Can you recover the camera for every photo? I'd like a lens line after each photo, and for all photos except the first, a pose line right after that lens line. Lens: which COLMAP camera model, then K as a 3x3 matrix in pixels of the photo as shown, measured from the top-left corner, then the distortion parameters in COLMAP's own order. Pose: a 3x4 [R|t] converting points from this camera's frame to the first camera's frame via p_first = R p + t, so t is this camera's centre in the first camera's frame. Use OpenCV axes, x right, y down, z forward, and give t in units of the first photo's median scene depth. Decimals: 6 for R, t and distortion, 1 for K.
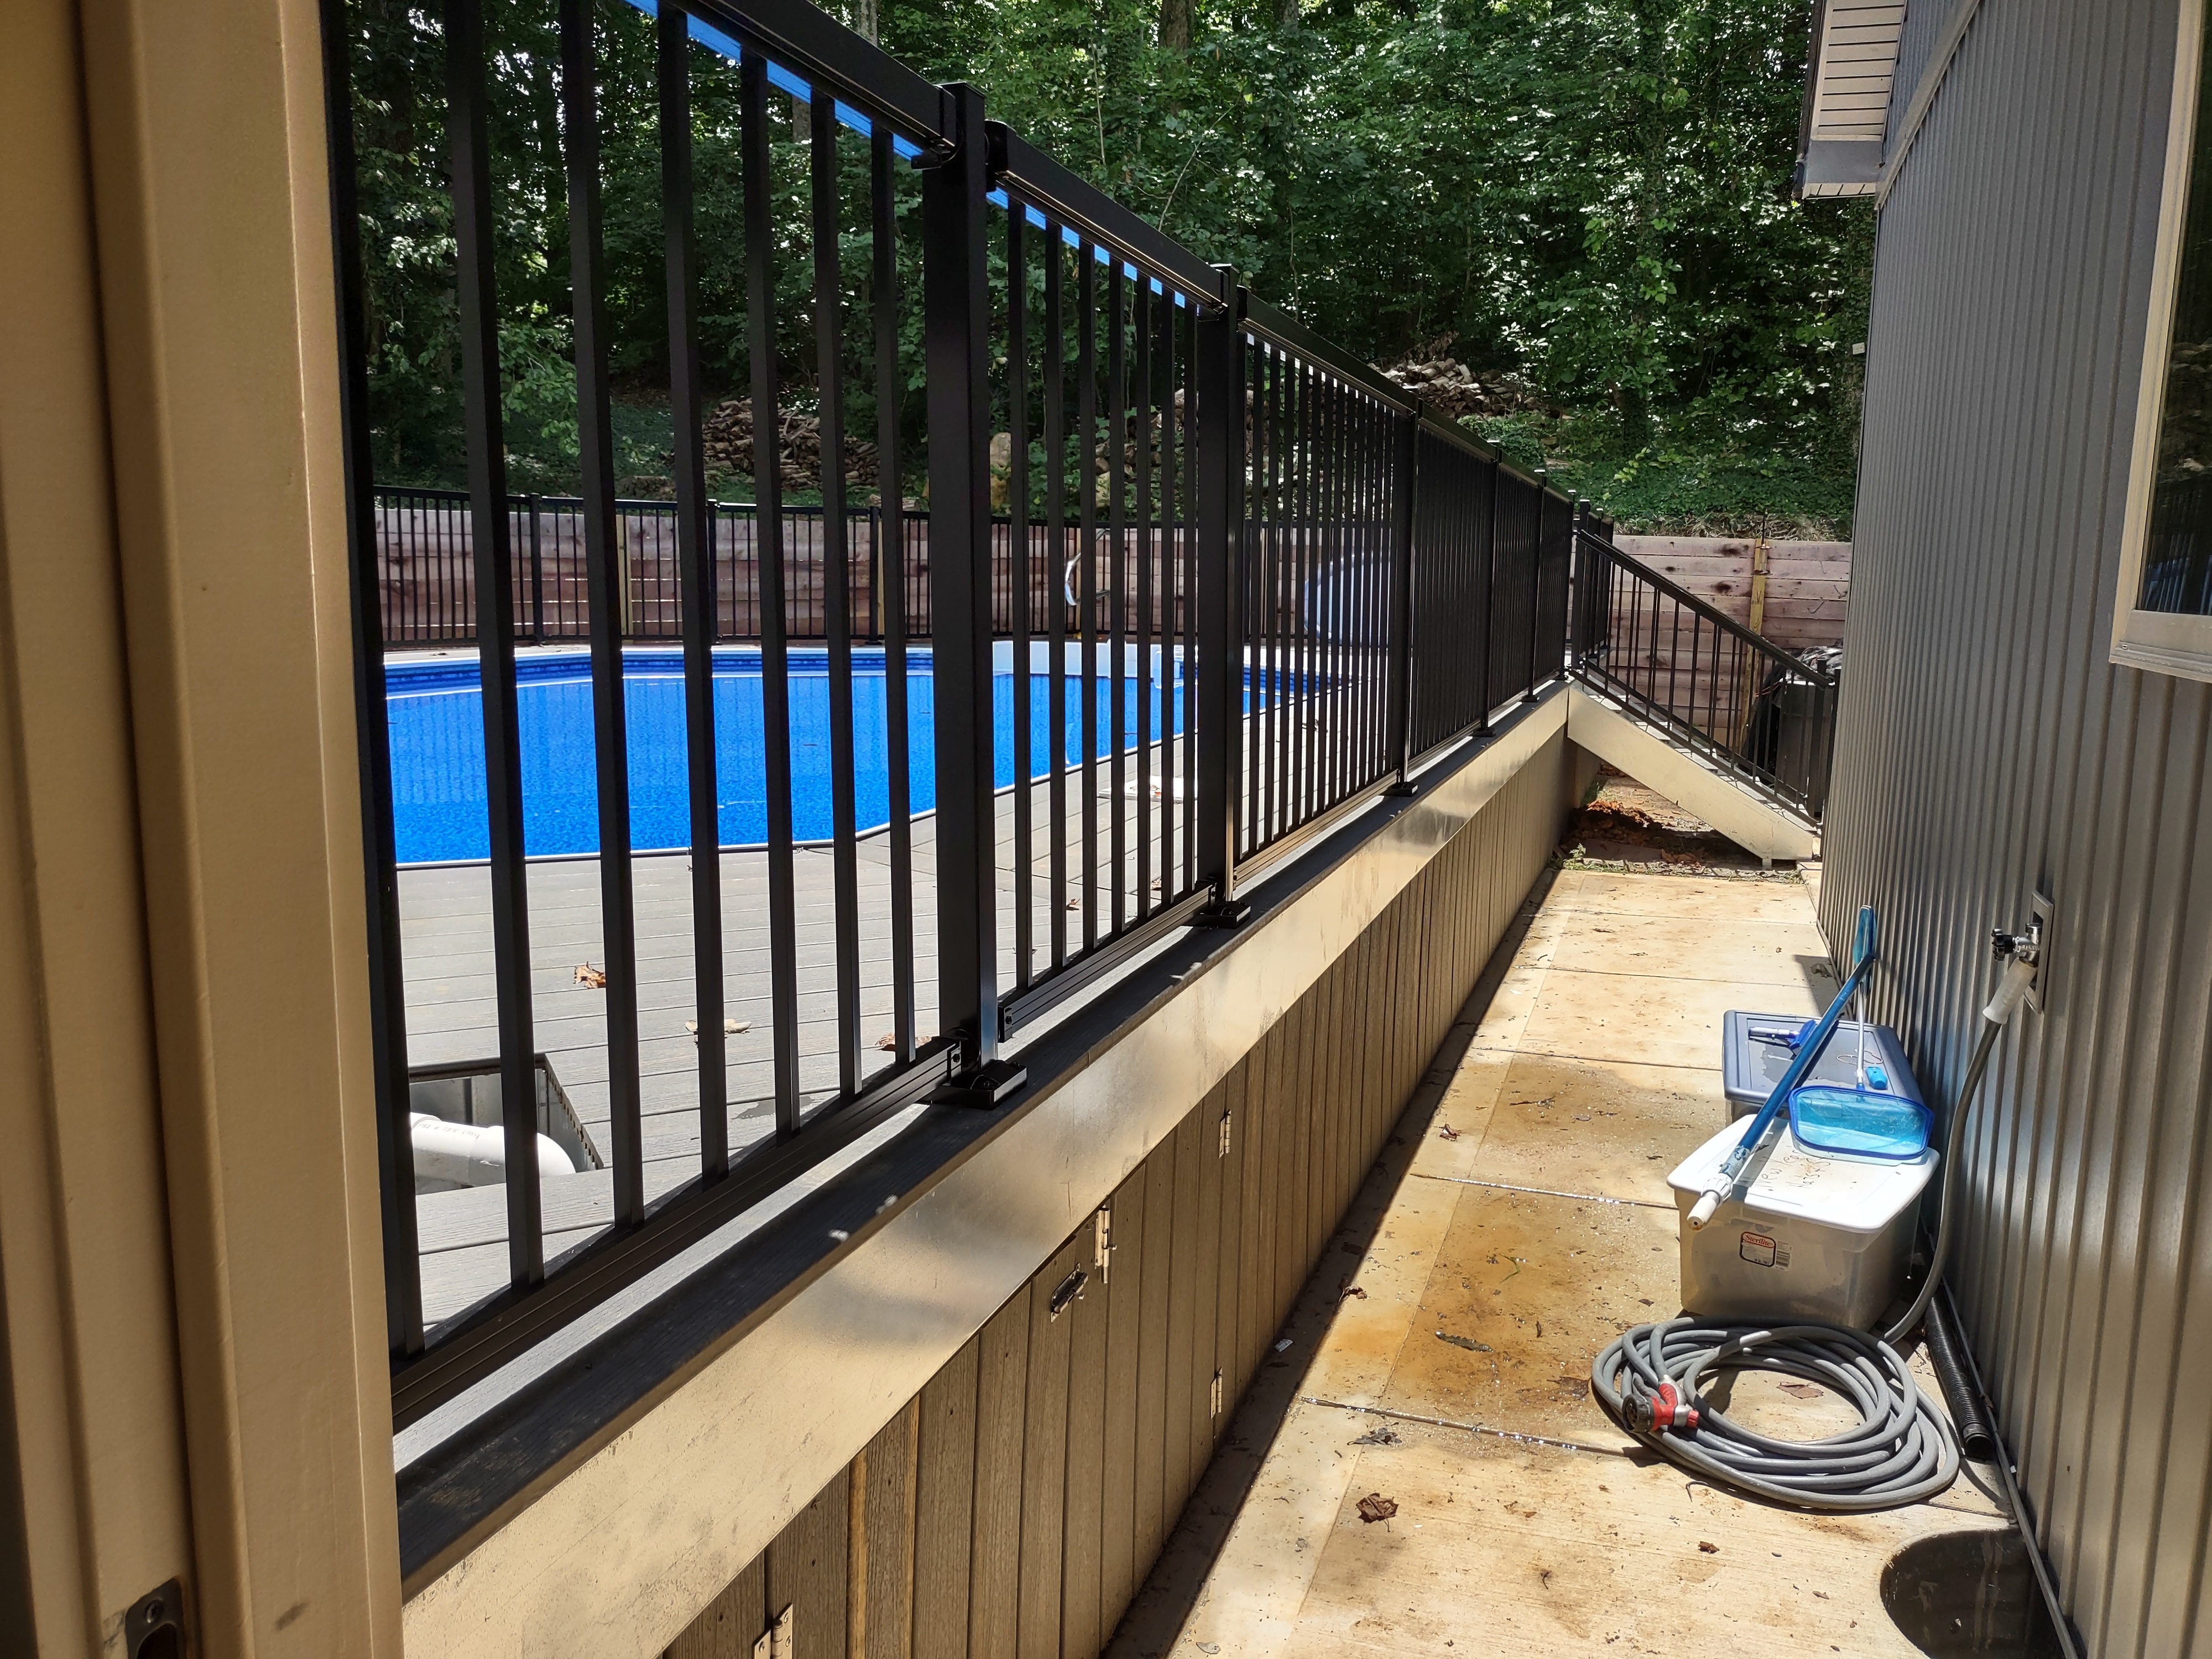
lens RADIAL K [[1679.2, 0, 1099.0], [0, 1679.2, 838.7], [0, 0, 1]] dist [0.007151, -0.018109]
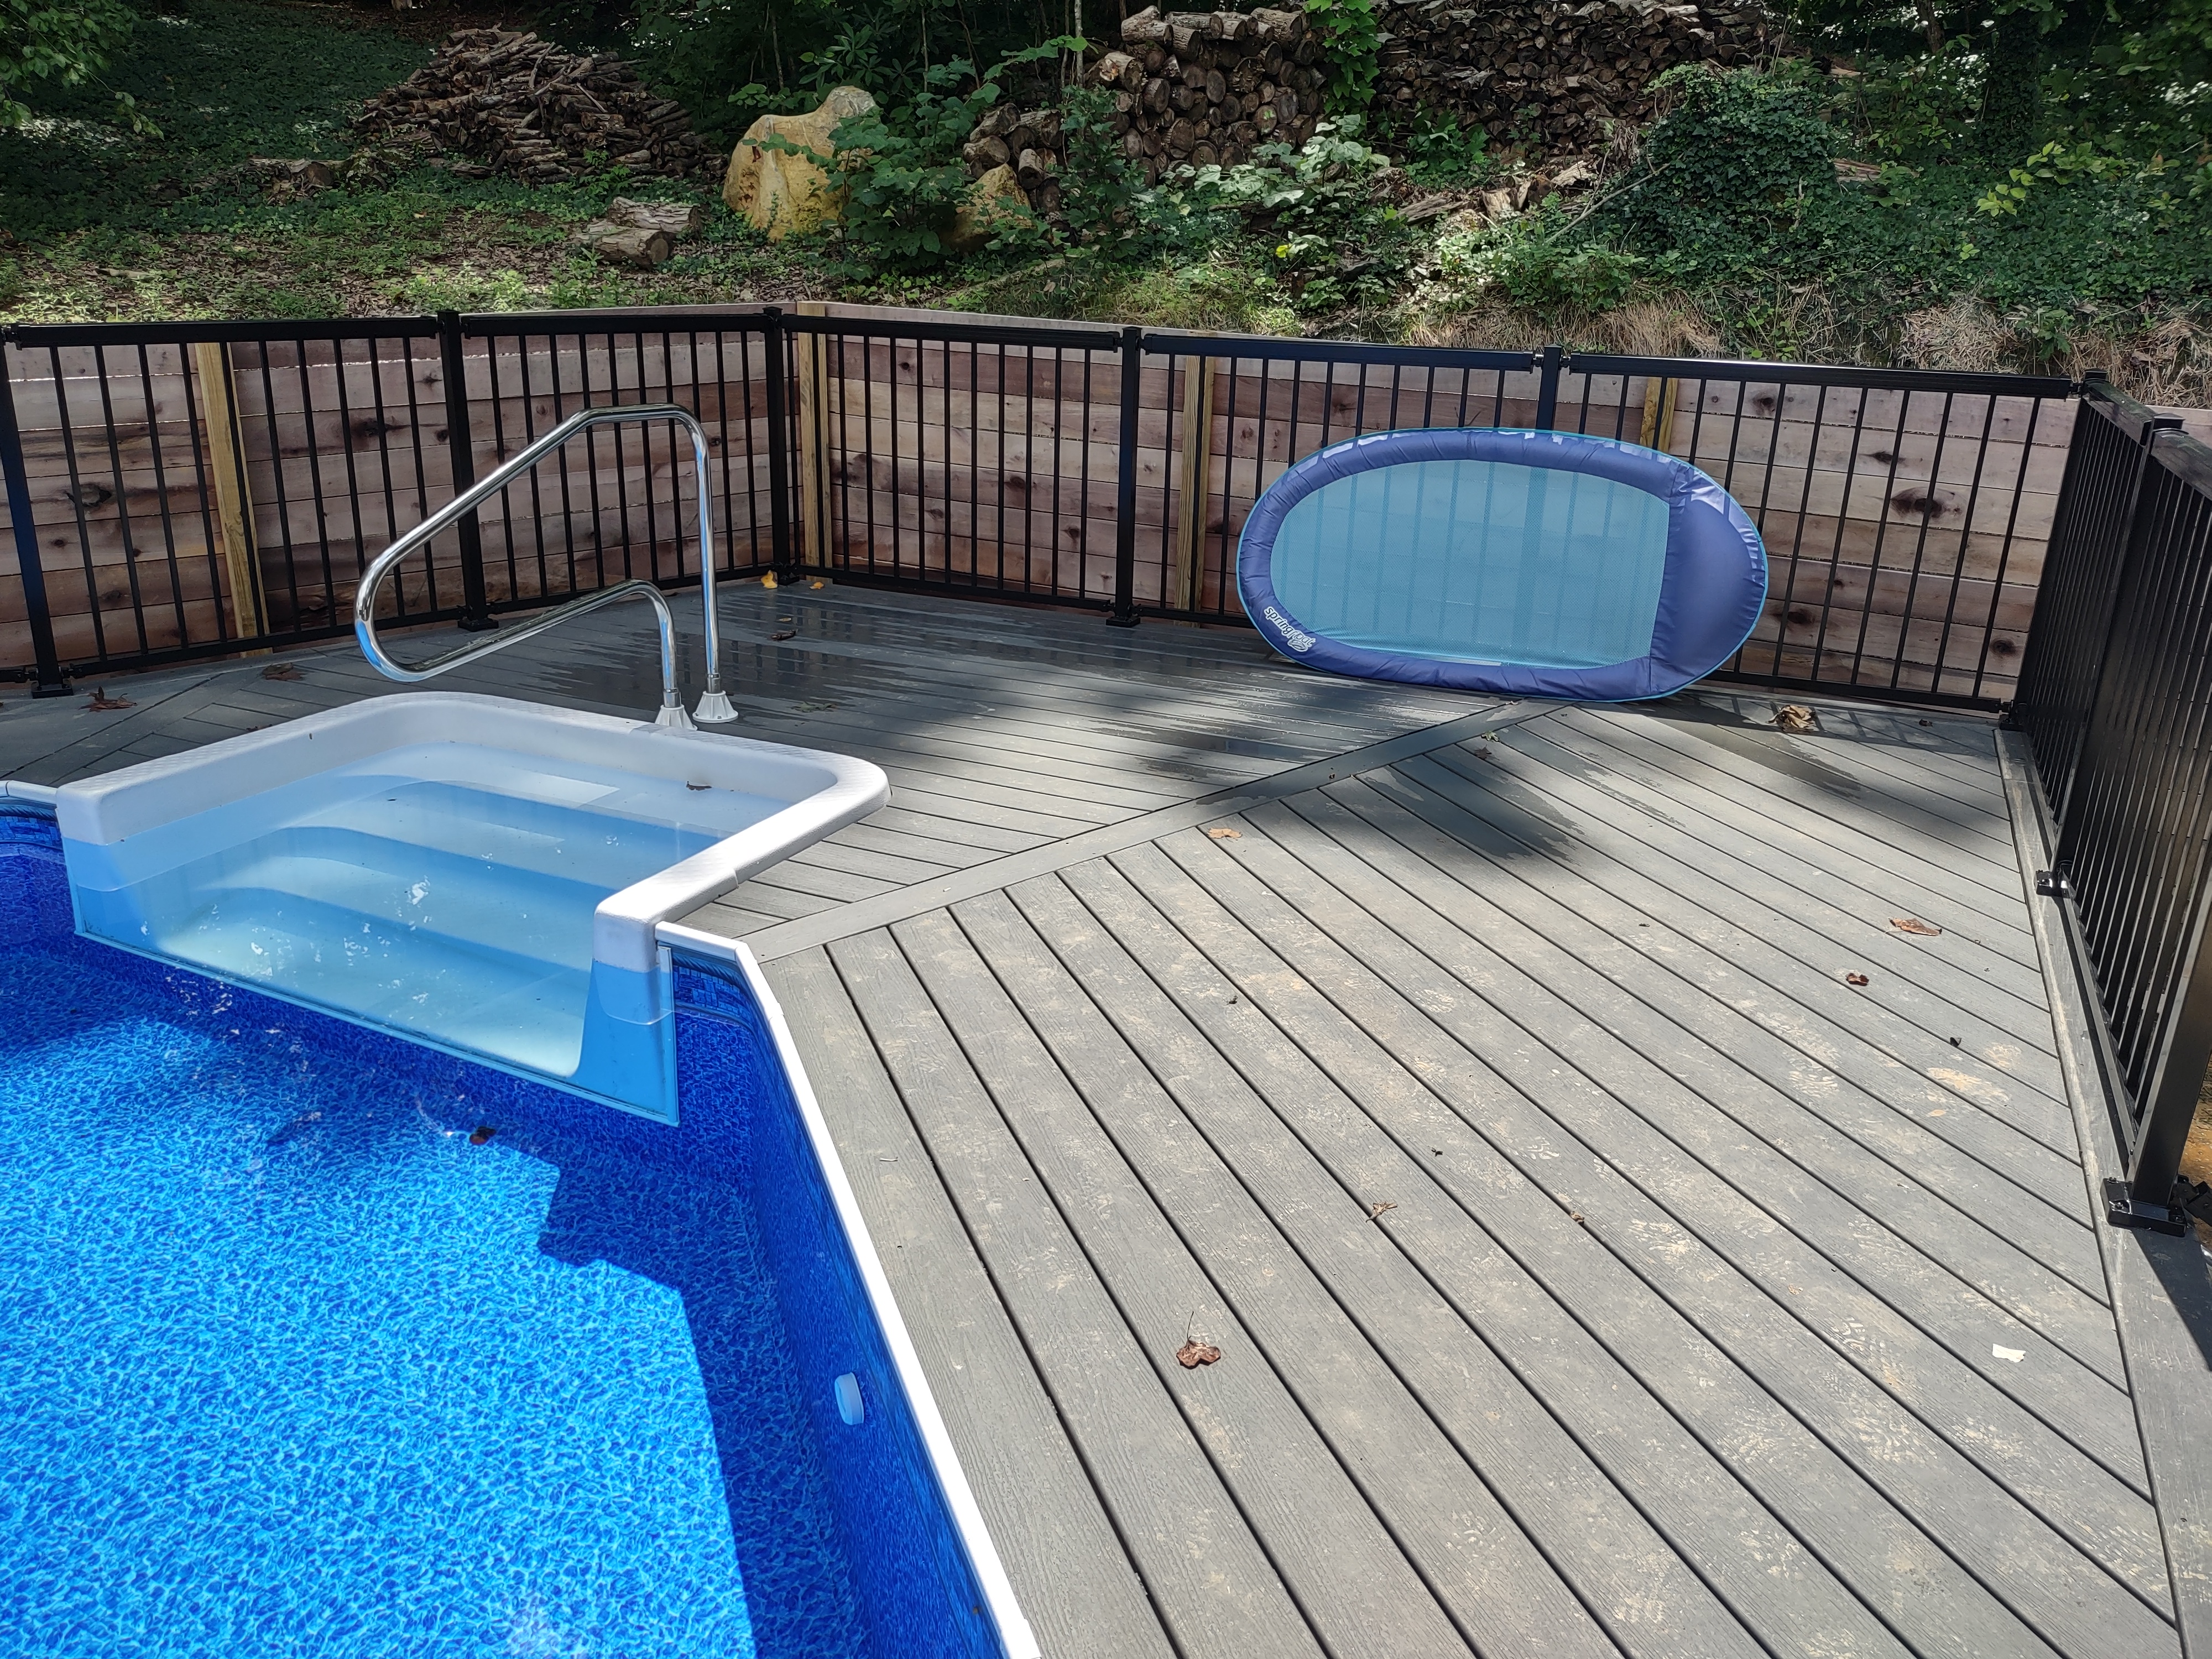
lens RADIAL K [[1679.2, 0, 1114.3], [0, 1679.2, 818.2], [0, 0, 1]] dist [0.007151, -0.018109]
pose [[0.997438, 0.037968, -0.060623, 0.092362], [-0.026710, 0.983895, 0.176741, -0.117415], [0.066357, -0.174669, 0.982389, 0.466013]]
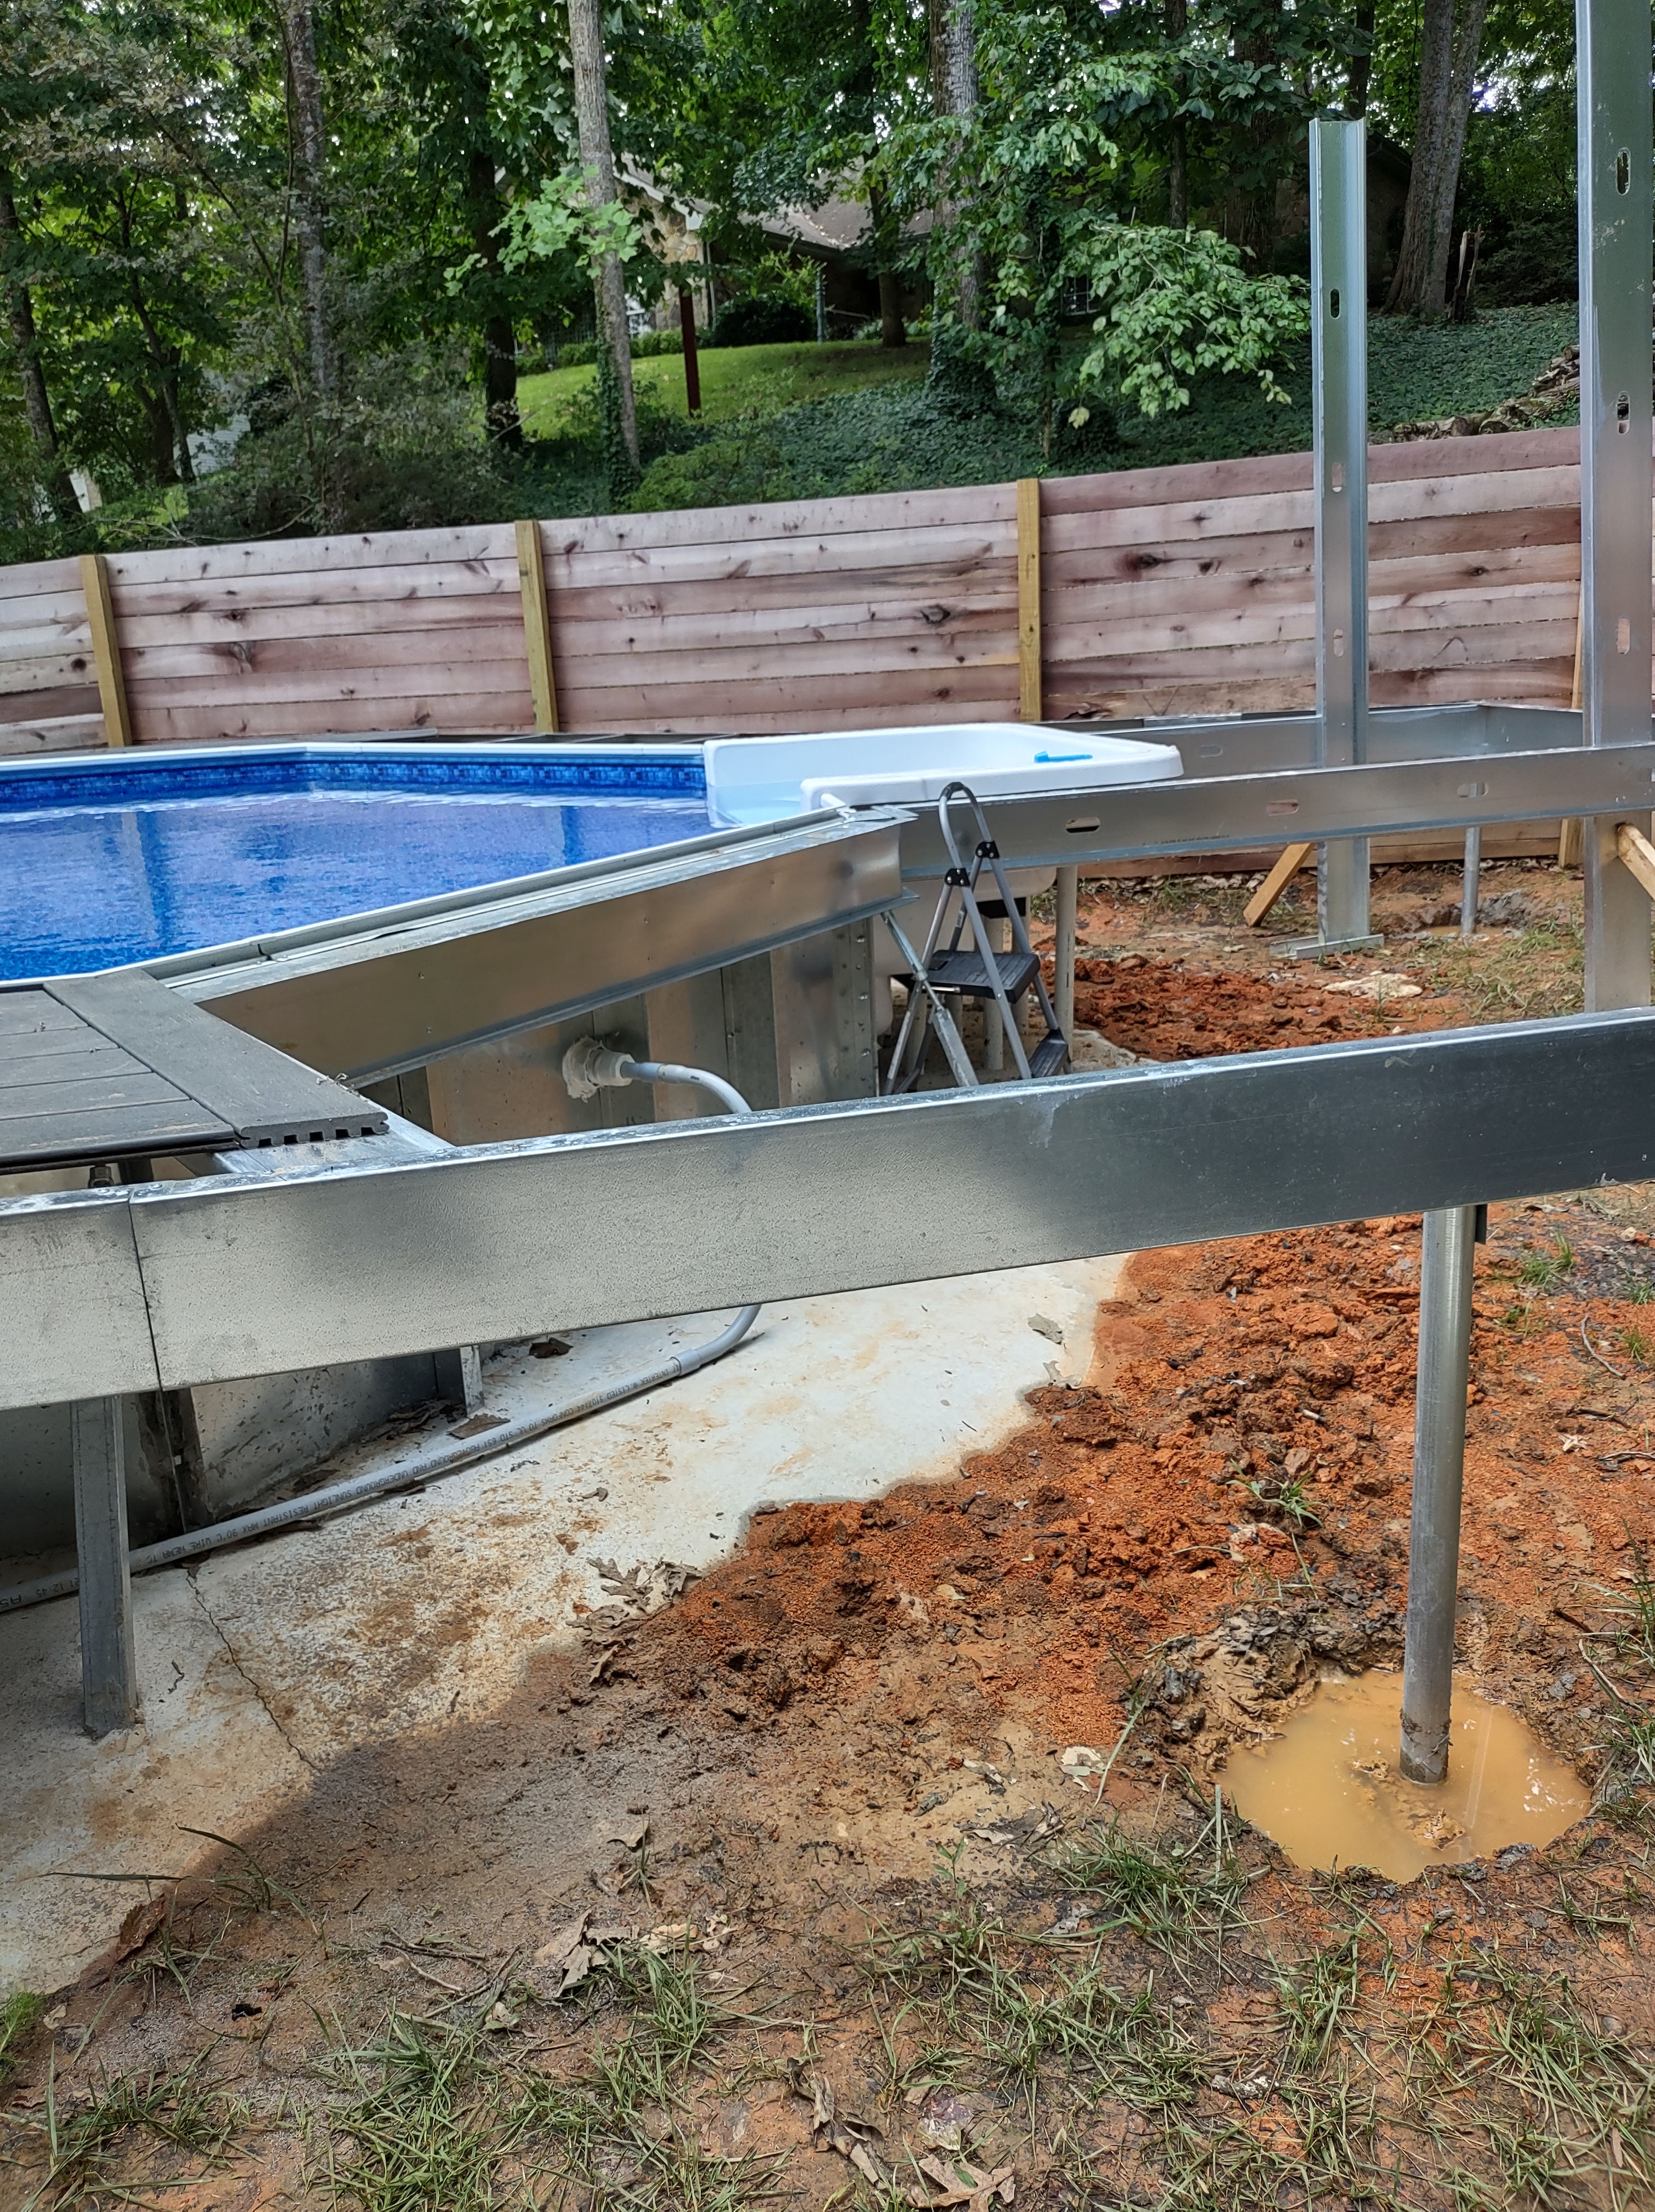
lens RADIAL K [[1679.4, 0, 825.1], [0, 1679.4, 1098.9], [0, 0, 1]] dist [0.007151, -0.018109]
pose [[0.537433, 0.197086, -0.819953, 0.241828], [-0.070155, 0.979386, 0.189425, -0.073345], [0.840383, -0.044280, 0.540181, 0.510751]]
